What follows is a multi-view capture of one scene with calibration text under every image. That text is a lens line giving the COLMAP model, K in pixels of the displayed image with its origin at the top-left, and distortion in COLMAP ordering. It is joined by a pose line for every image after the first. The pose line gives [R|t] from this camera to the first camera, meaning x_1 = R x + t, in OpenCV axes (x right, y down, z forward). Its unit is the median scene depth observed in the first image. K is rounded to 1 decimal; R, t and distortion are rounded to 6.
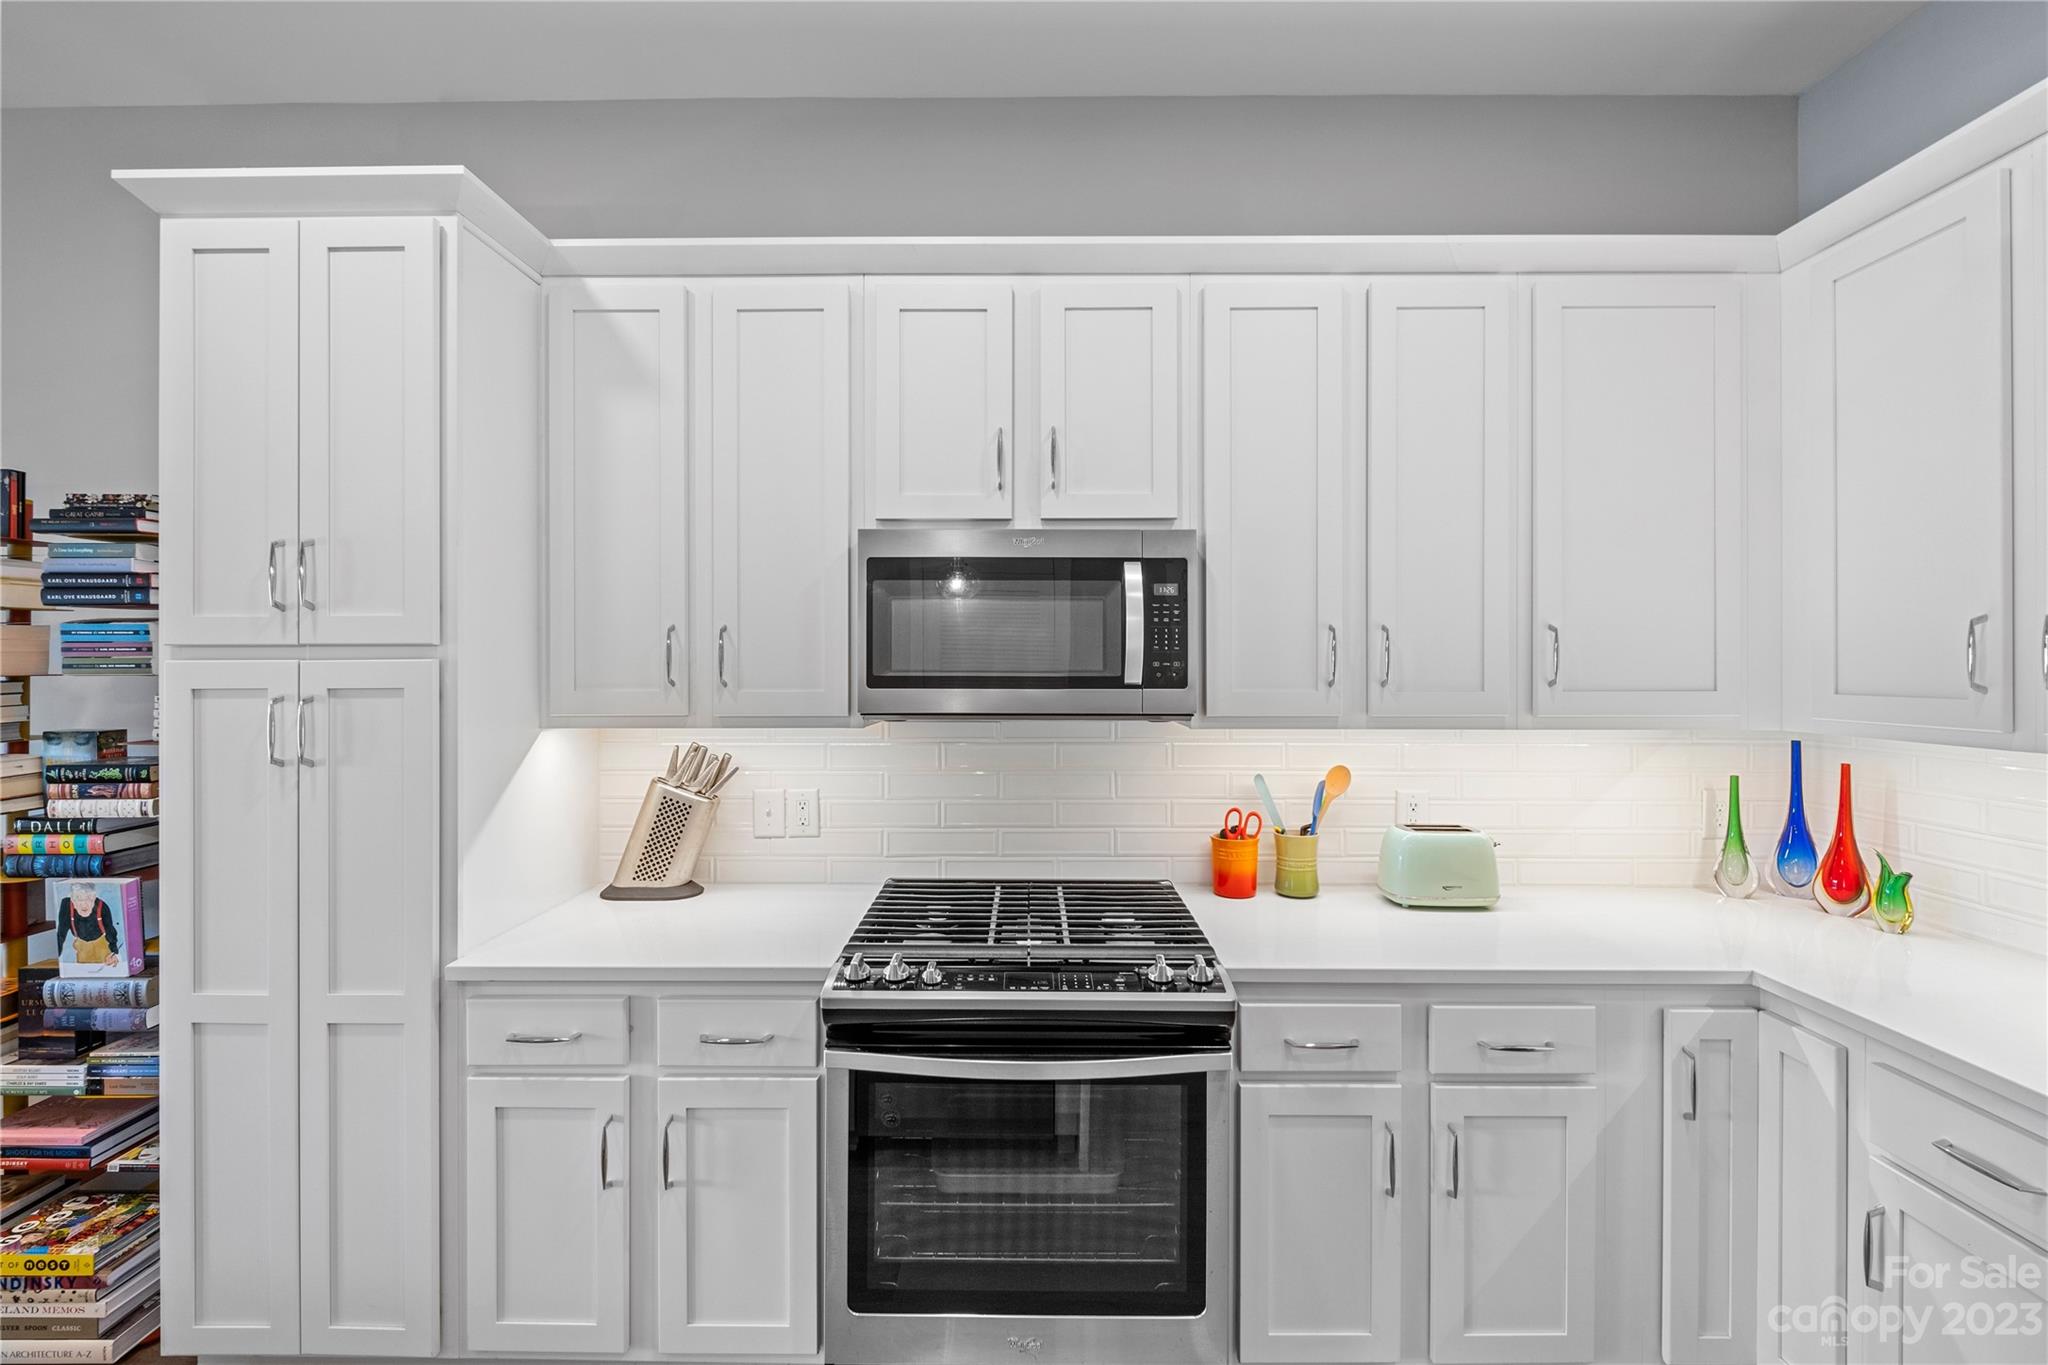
lens RADIAL K [[894.9, 0, 1019.9], [0, 894.9, 662.6], [0, 0, 1]] dist [-0.001303, -0.000979]
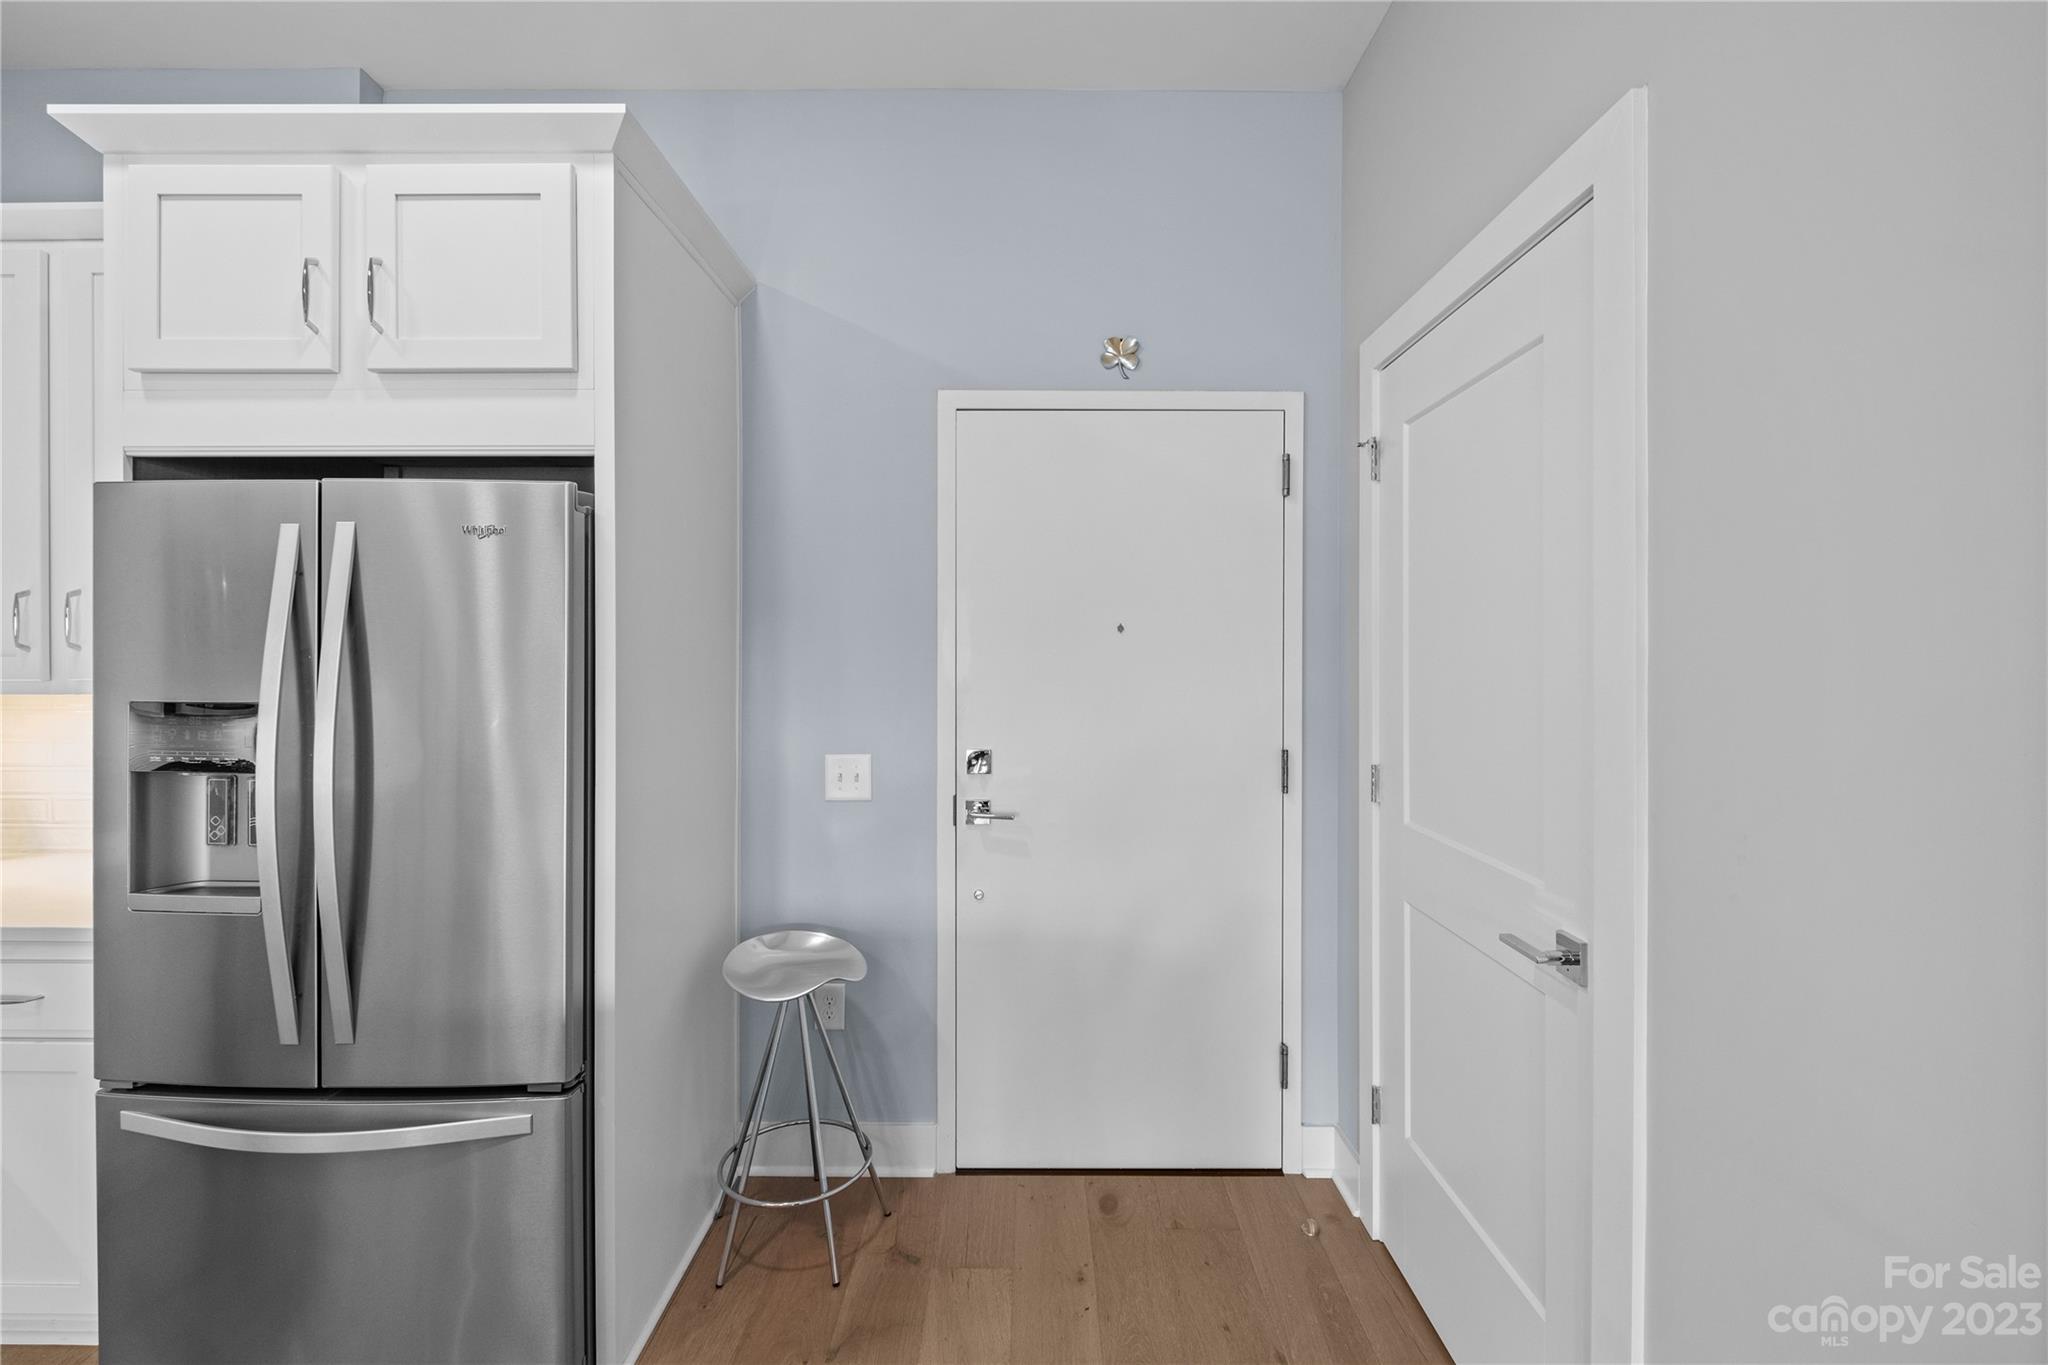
lens RADIAL K [[894.5, 0, 1027.3], [0, 894.5, 655.8], [0, 0, 1]] dist [-0.001135, -0.000346]
pose [[-0.003224, -0.005954, 0.999977, -0.169902], [0.000204, 0.999982, 0.005955, 0.026475], [-0.999995, 0.000223, -0.003222, -0.347910]]
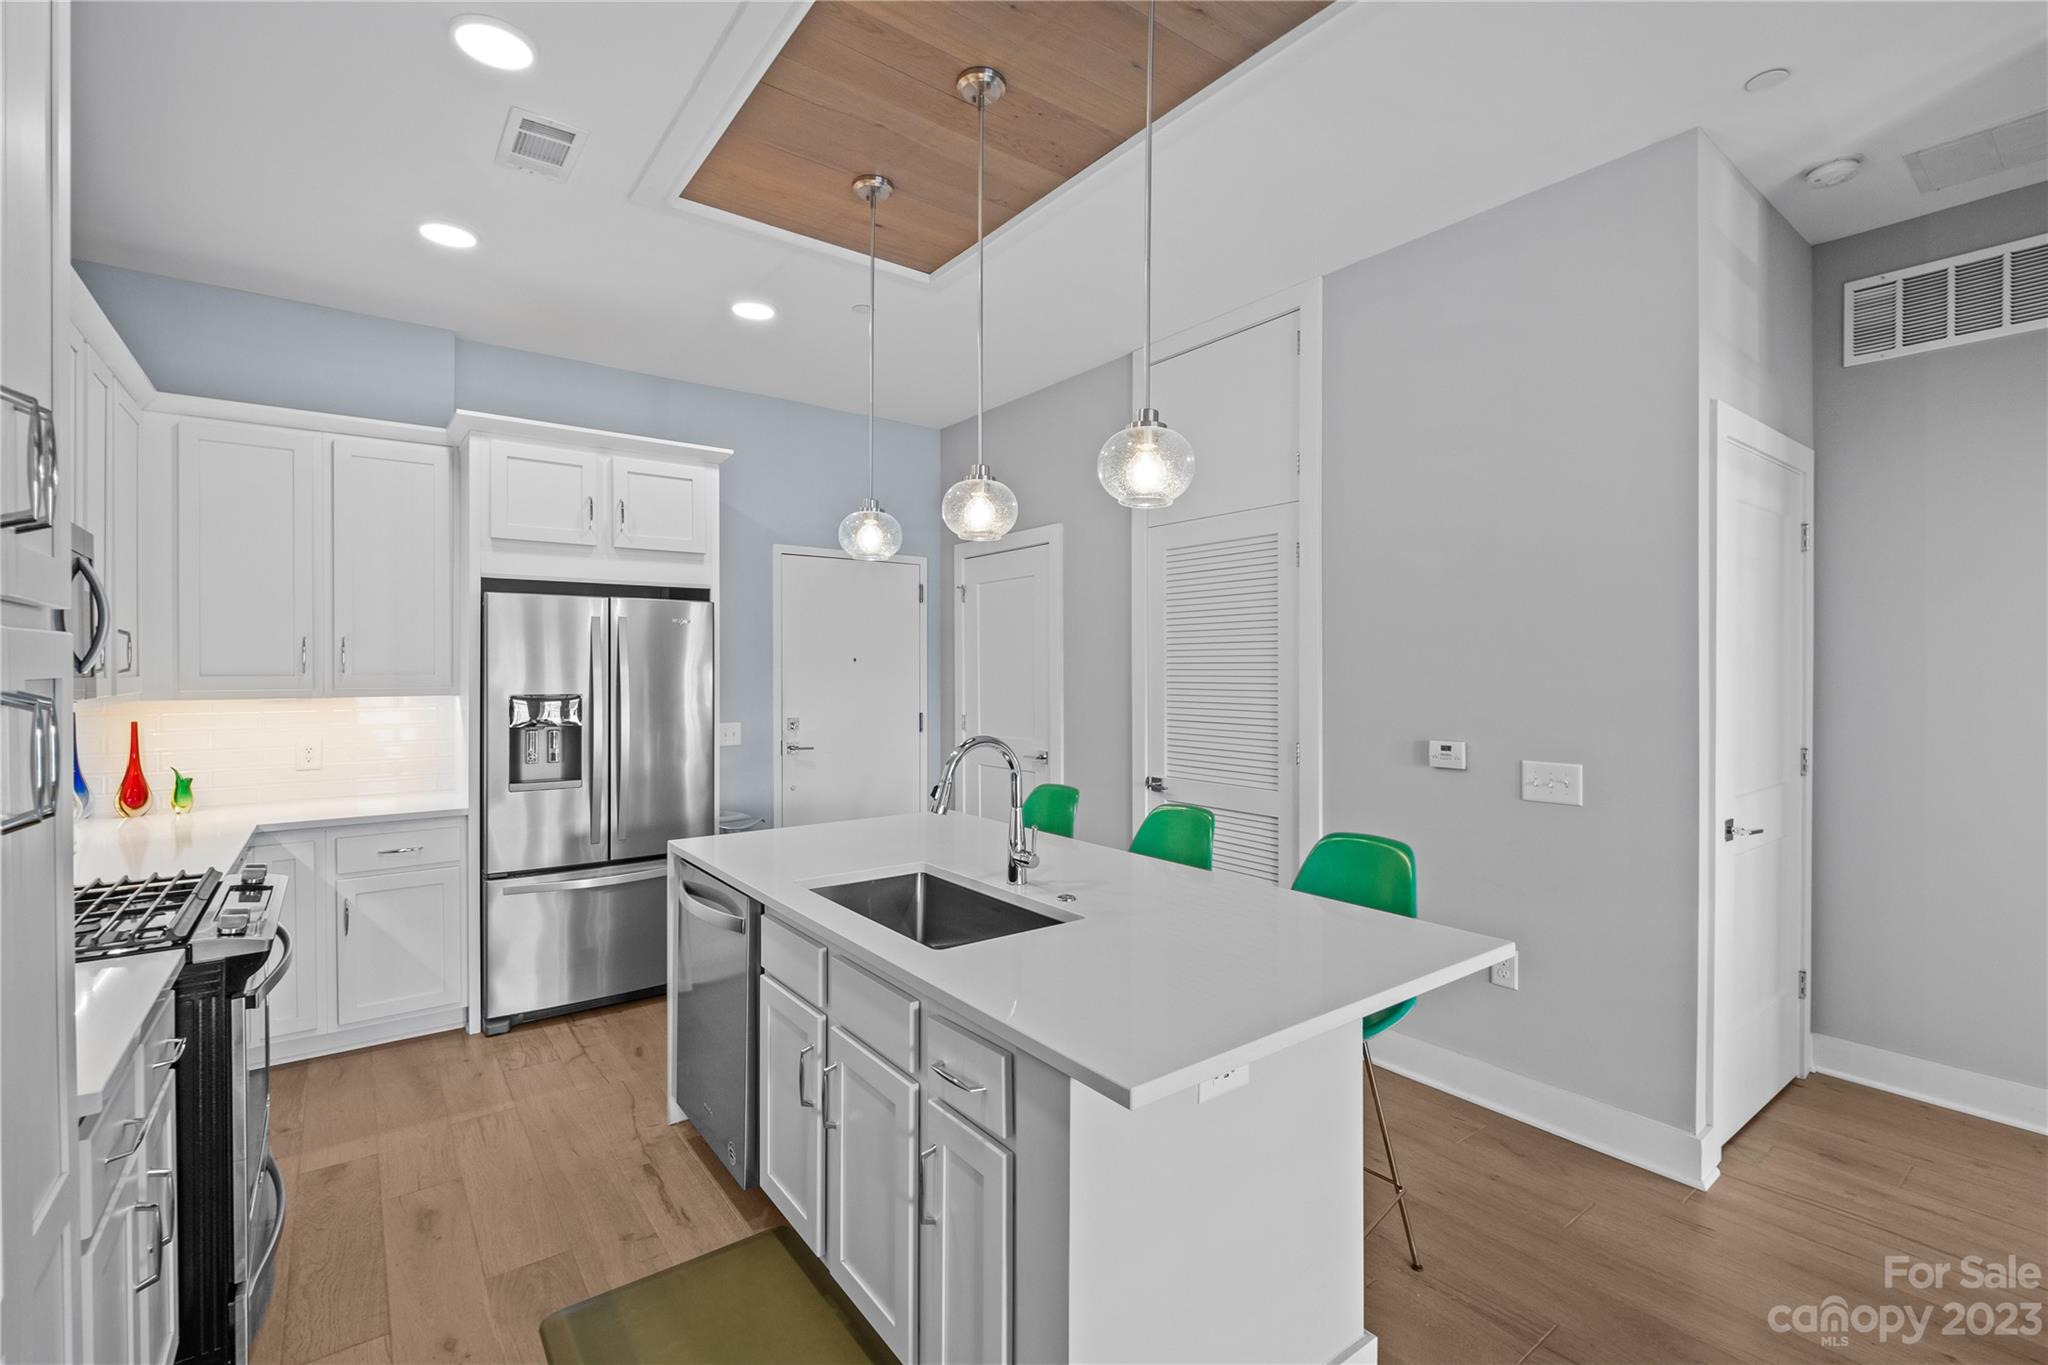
lens RADIAL K [[902.1, 0, 1031.6], [0, 902.1, 673.3], [0, 0, 1]] dist [0.004245, -0.006262]
pose [[-0.612174, -0.003289, 0.790717, -1.383789], [0.002353, 0.999979, 0.005981, 0.020853], [-0.790720, 0.005522, -0.612153, 0.742174]]
